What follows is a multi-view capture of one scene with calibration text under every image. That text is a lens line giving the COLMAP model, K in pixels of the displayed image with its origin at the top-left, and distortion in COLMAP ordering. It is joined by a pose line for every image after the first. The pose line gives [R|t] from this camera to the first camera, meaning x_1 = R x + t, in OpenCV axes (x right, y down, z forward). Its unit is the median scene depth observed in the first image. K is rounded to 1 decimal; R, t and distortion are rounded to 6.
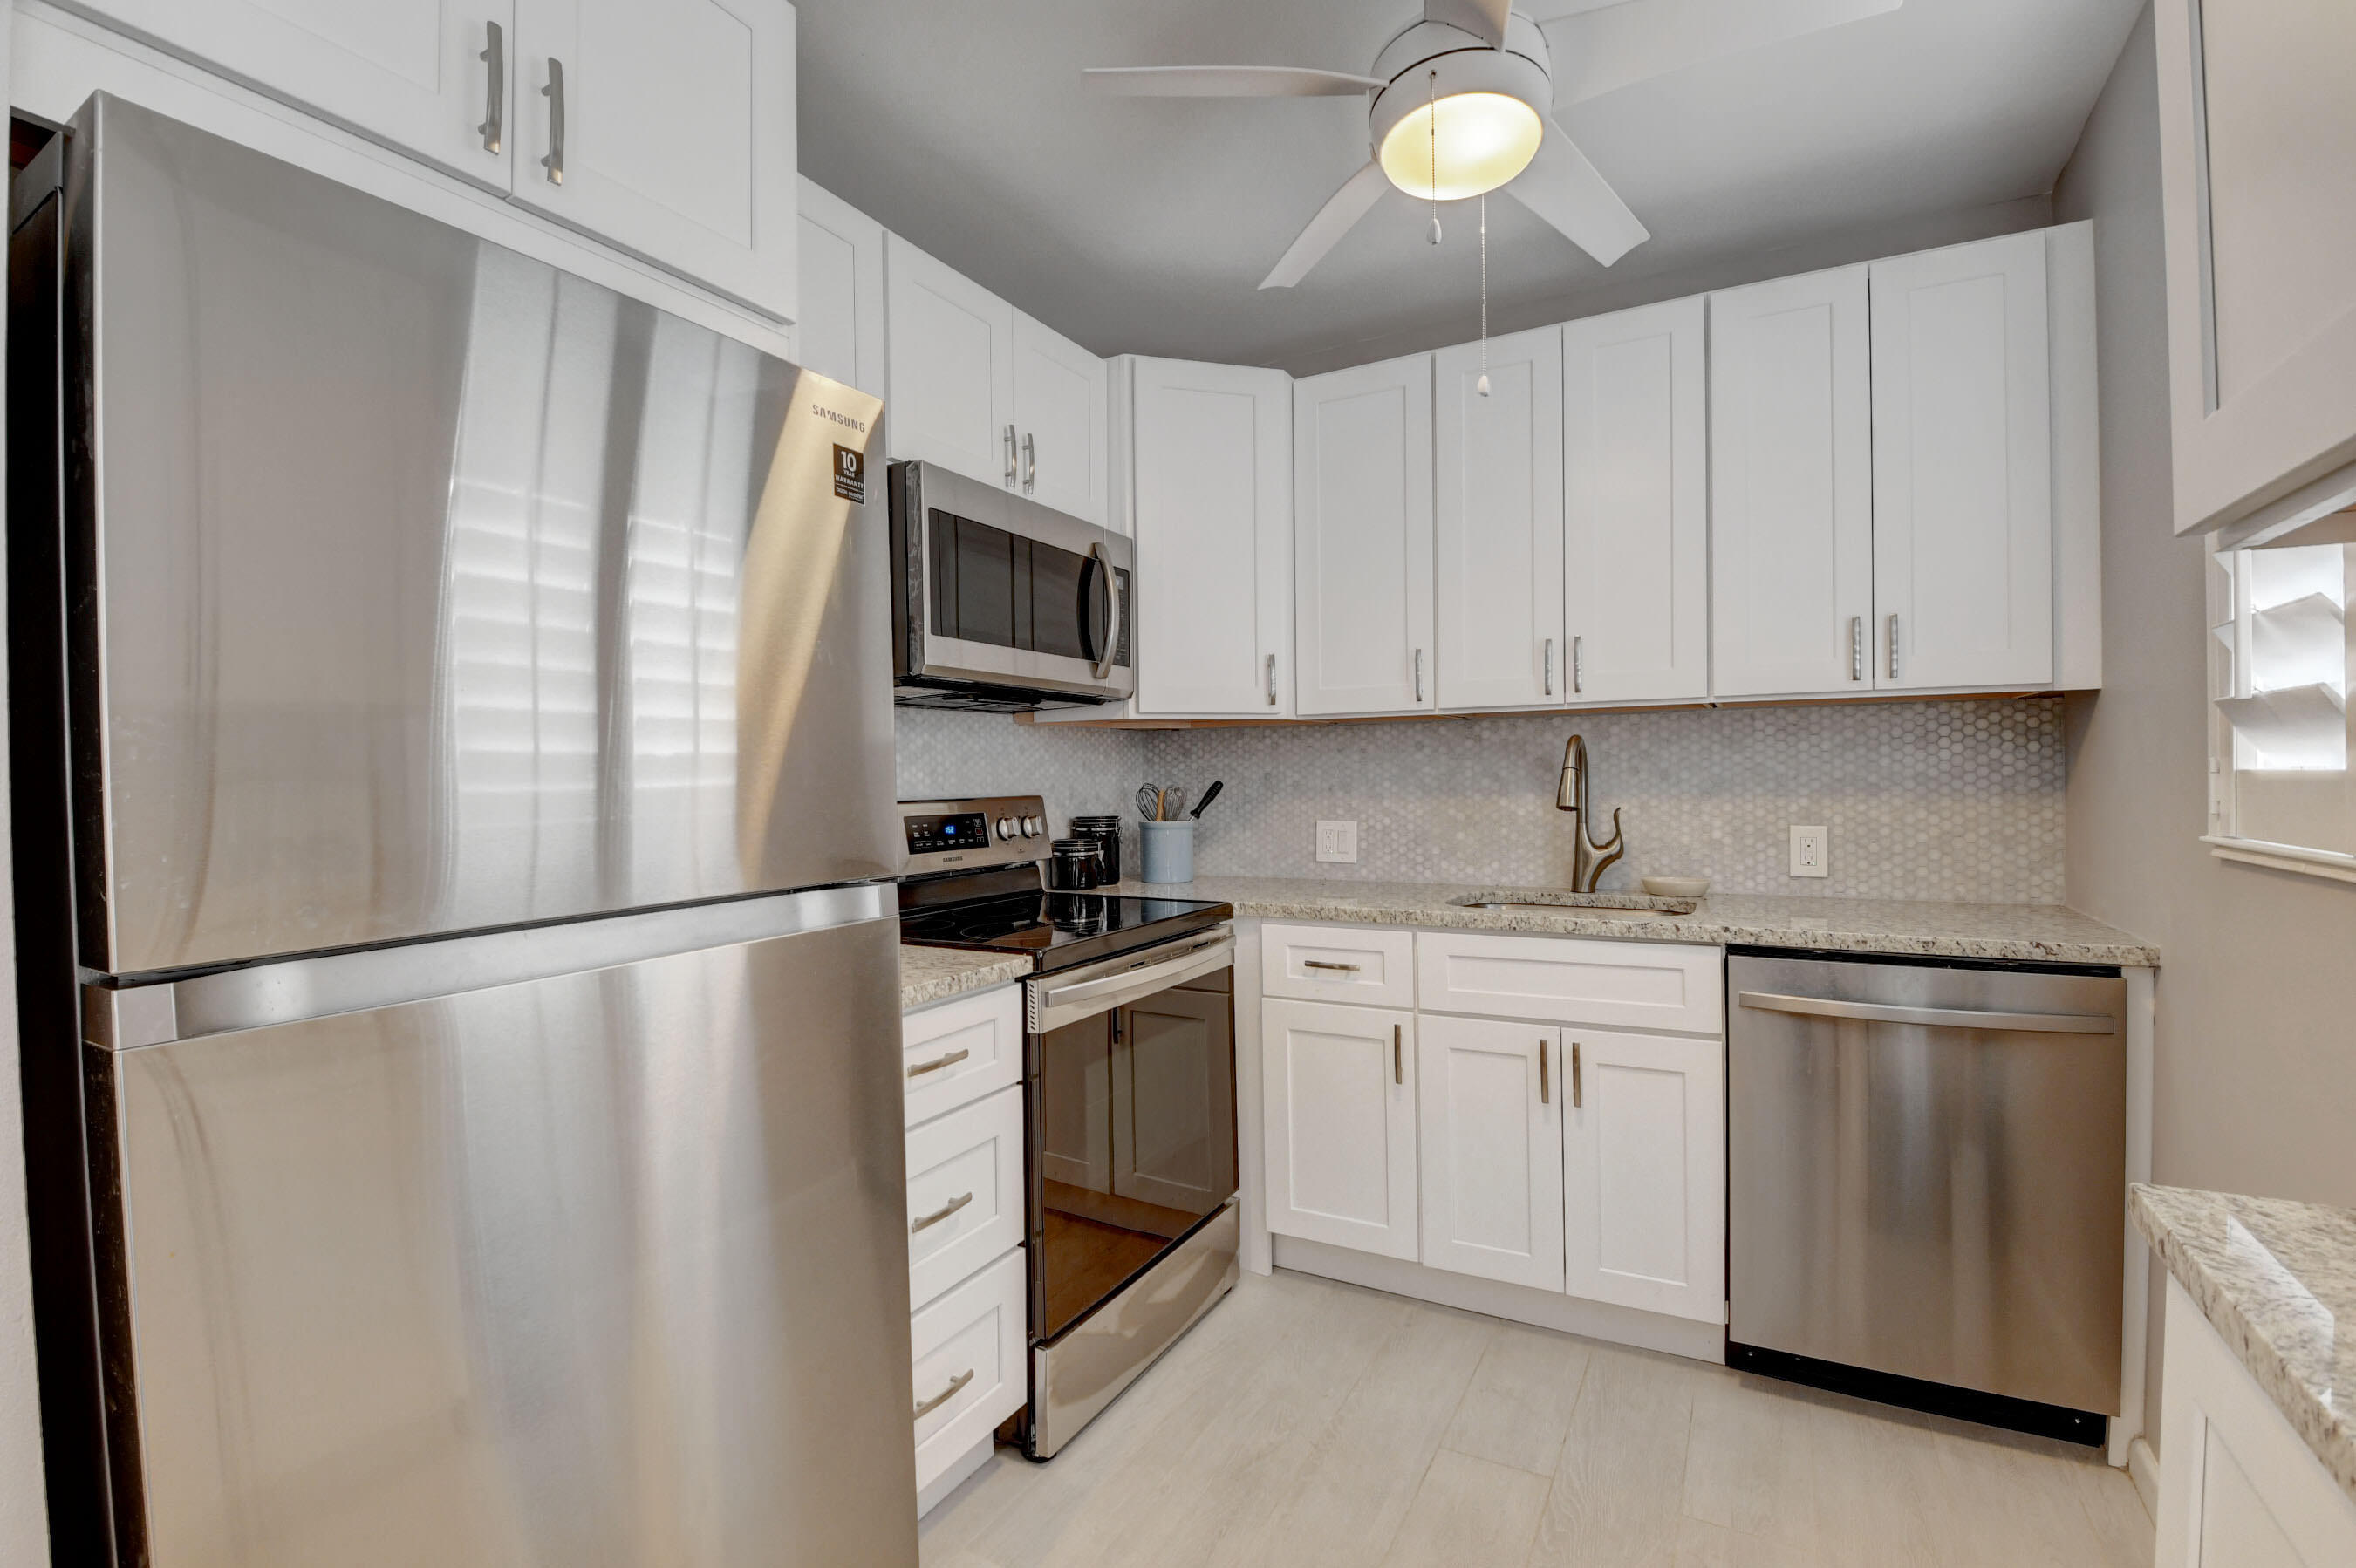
lens RADIAL K [[1041.4, 0, 1174.3], [0, 1041.4, 786.0], [0, 0, 1]] dist [0.013891, -0.024983]
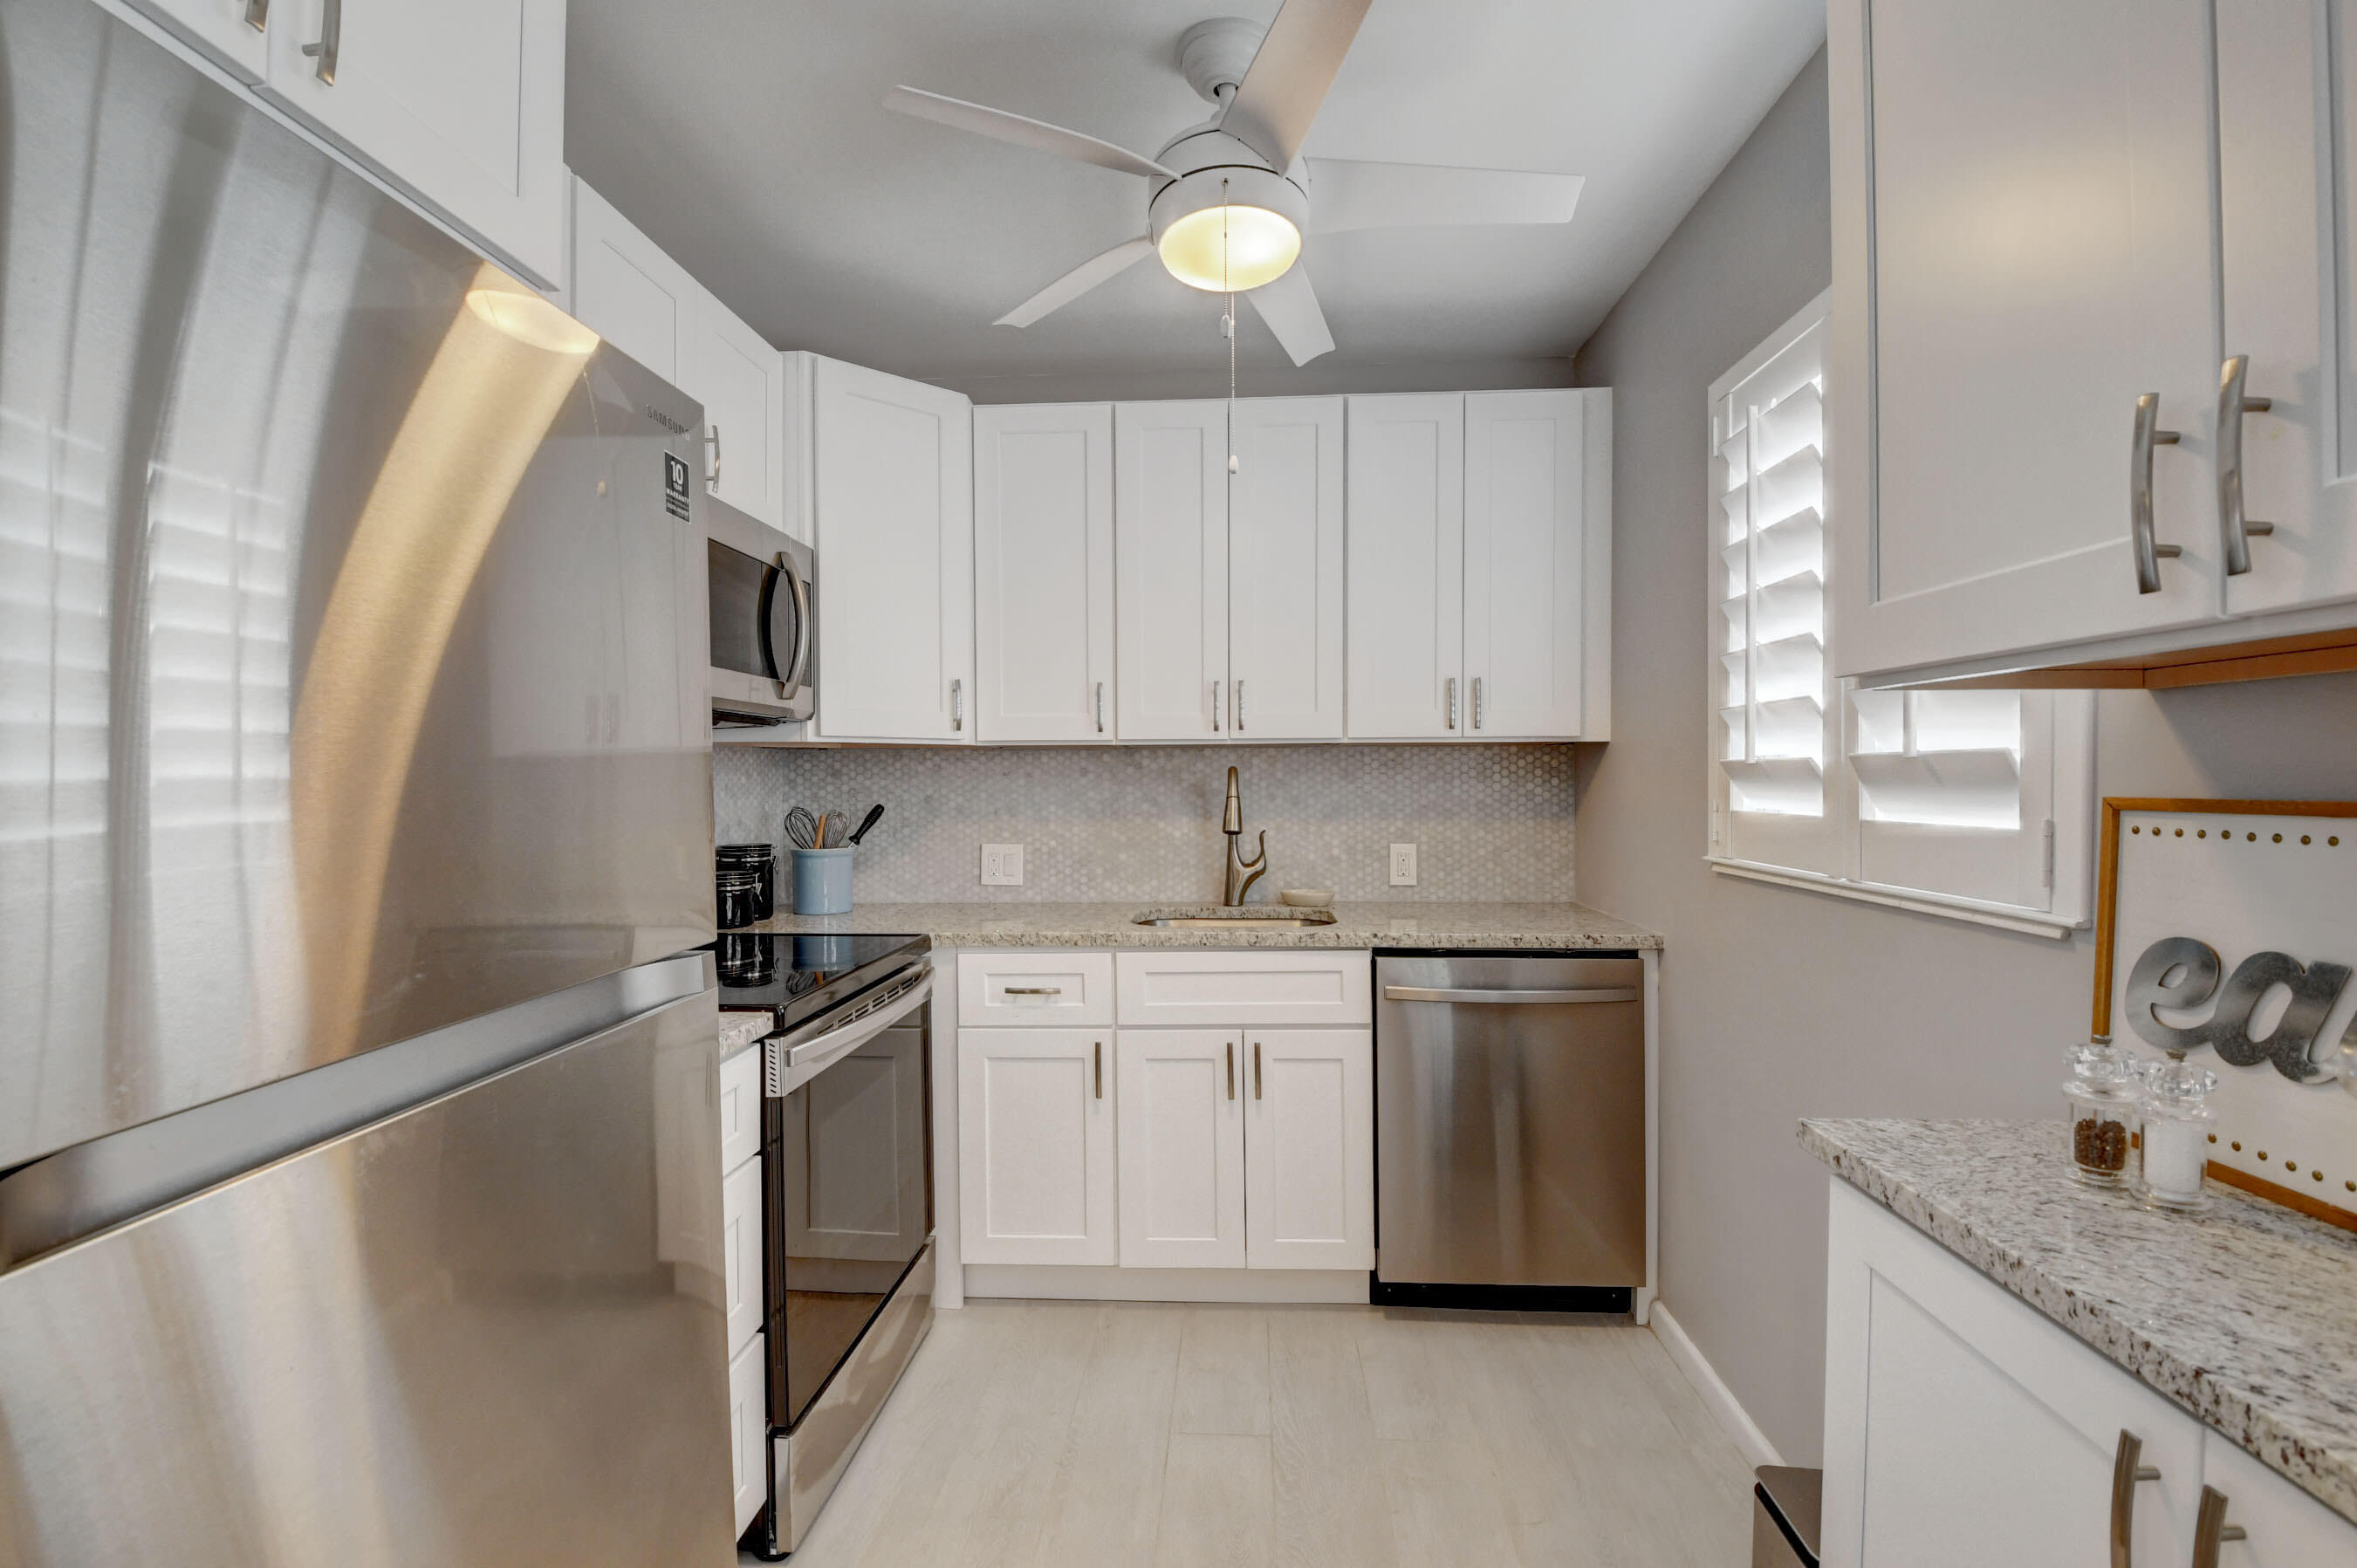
lens RADIAL K [[1042.7, 0, 1172.9], [0, 1042.7, 789.0], [0, 0, 1]] dist [0.038084, -0.048646]
pose [[0.903131, 0.002915, 0.429355, -0.161199], [-0.002464, 0.999996, -0.001606, -0.023392], [-0.429357, 0.000393, 0.903135, 0.013127]]
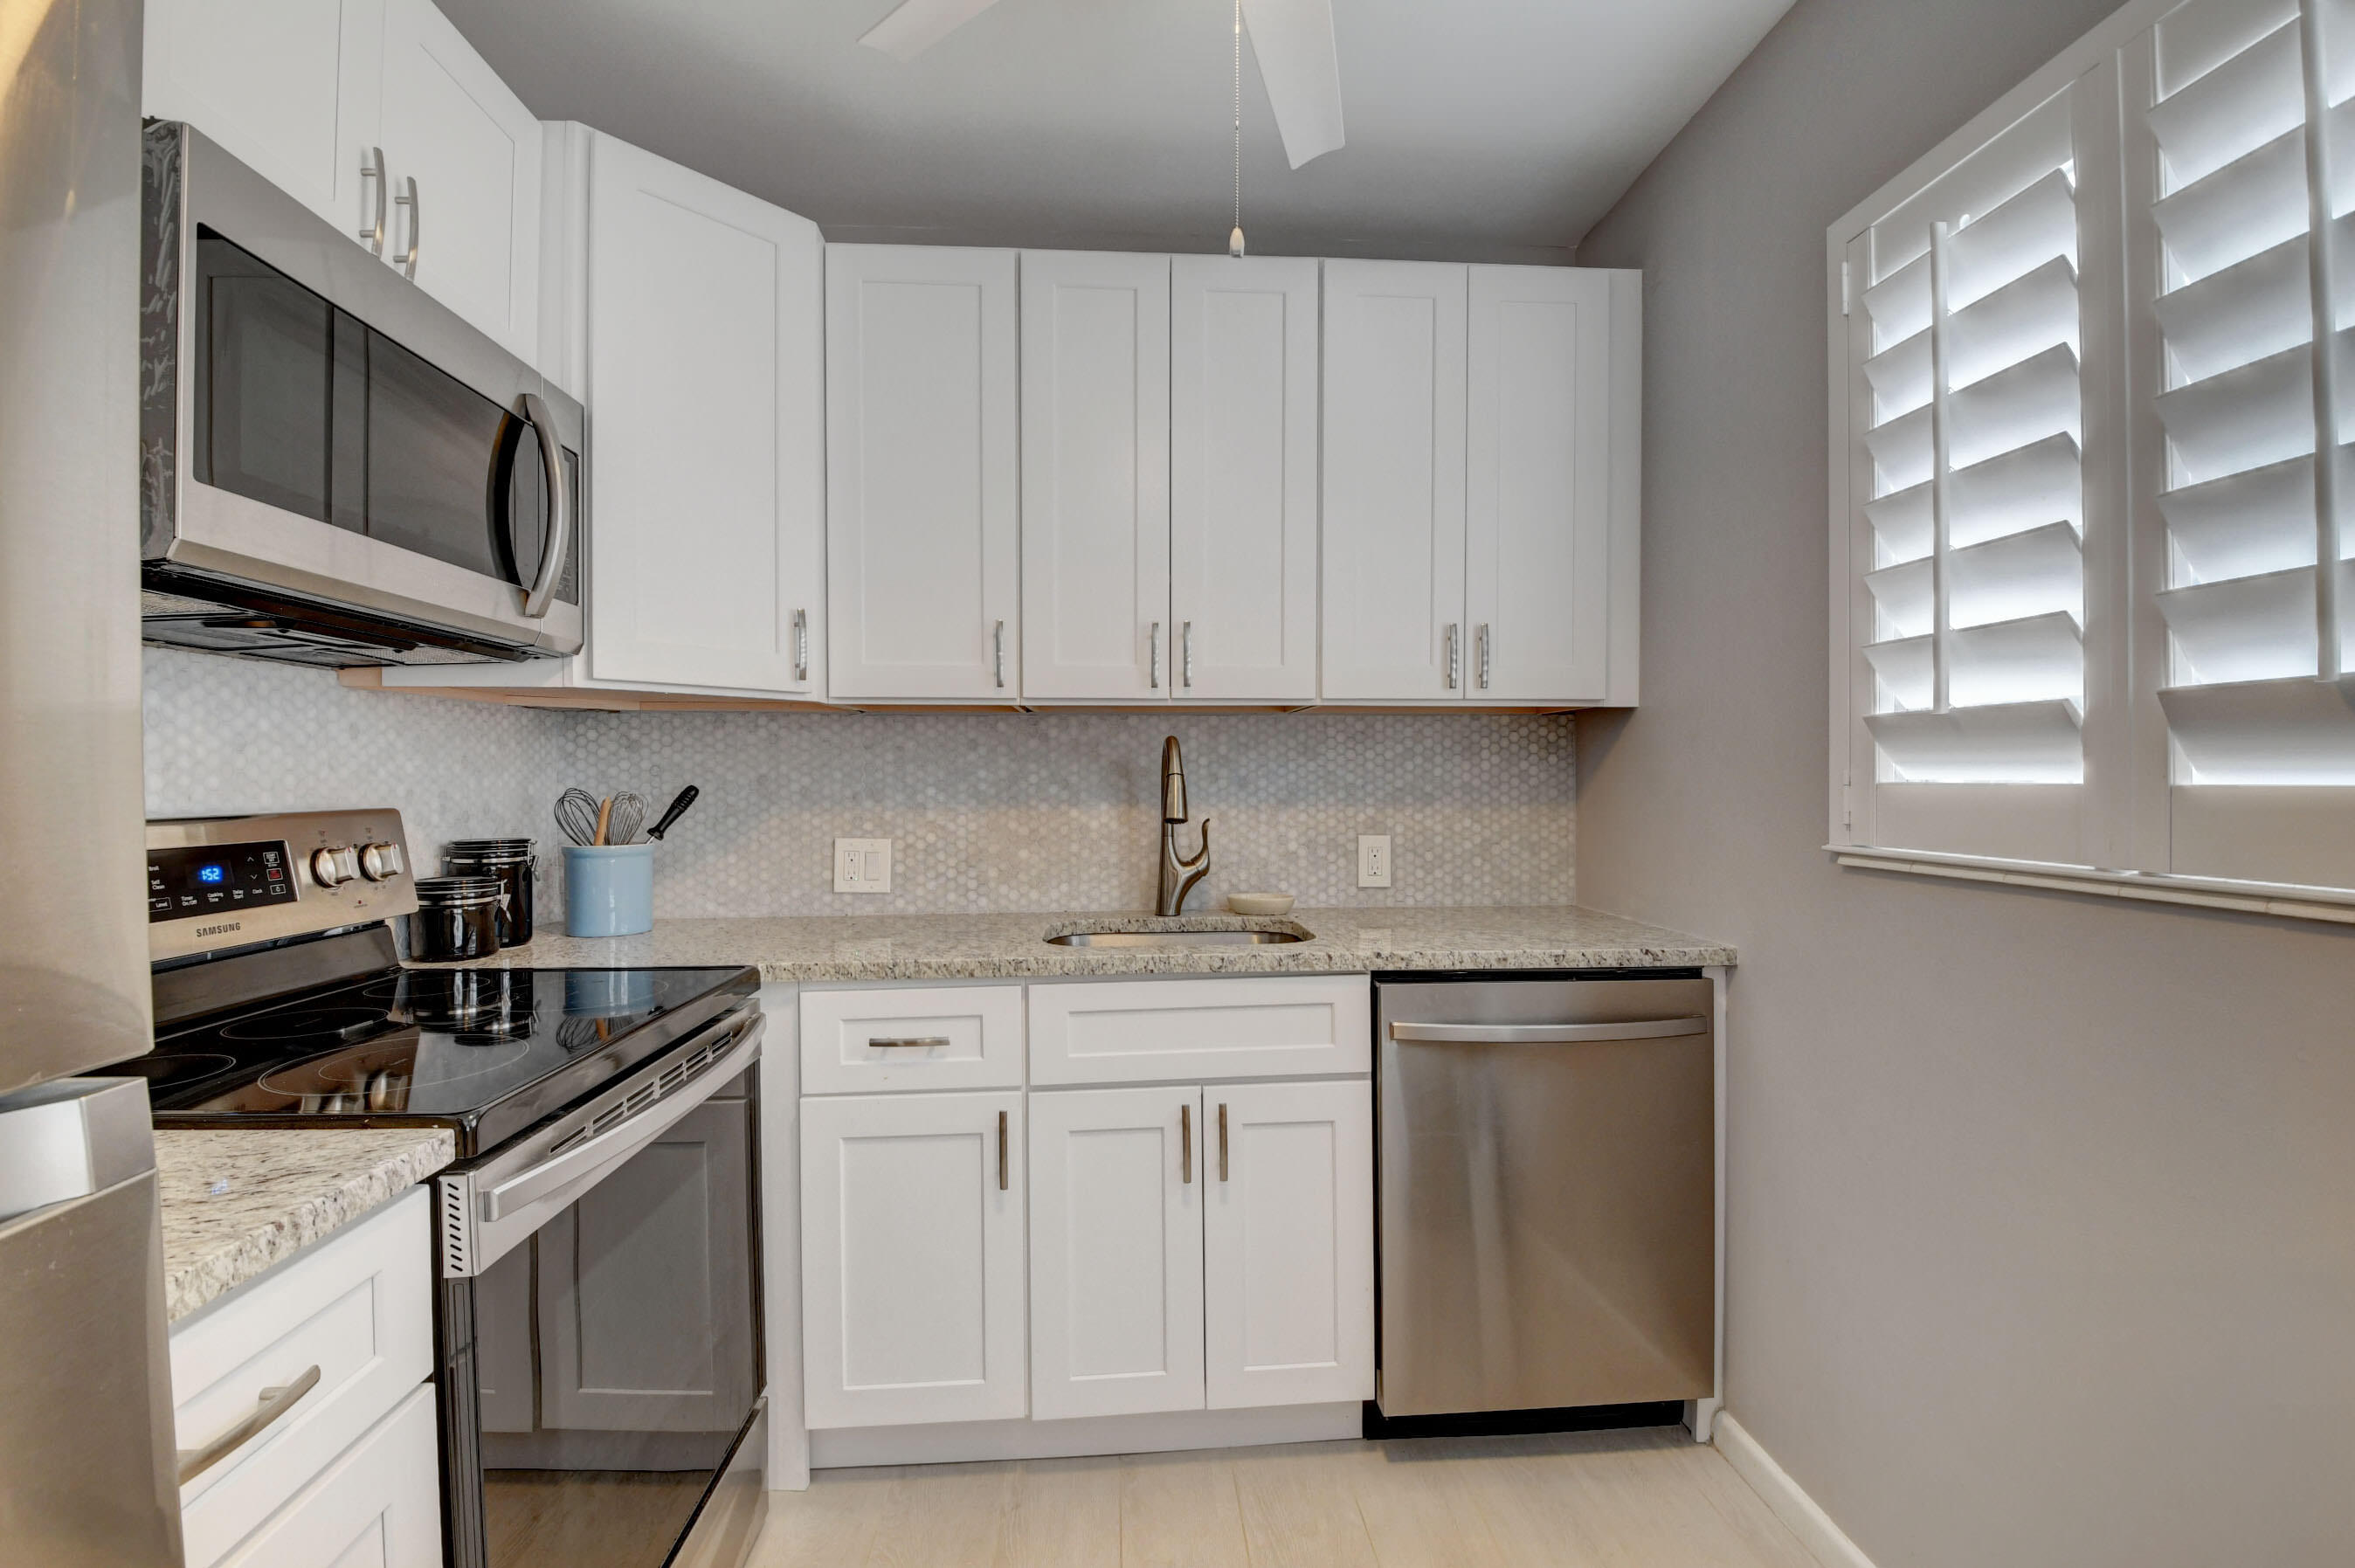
lens RADIAL K [[1041.1, 0, 1173.8], [0, 1041.1, 786.0], [0, 0, 1]] dist [0.013891, -0.024983]
pose [[0.837232, 0.006587, 0.546808, -0.090565], [-0.003742, 0.999973, -0.006317, -0.001802], [-0.546835, 0.003243, 0.837234, 0.282062]]
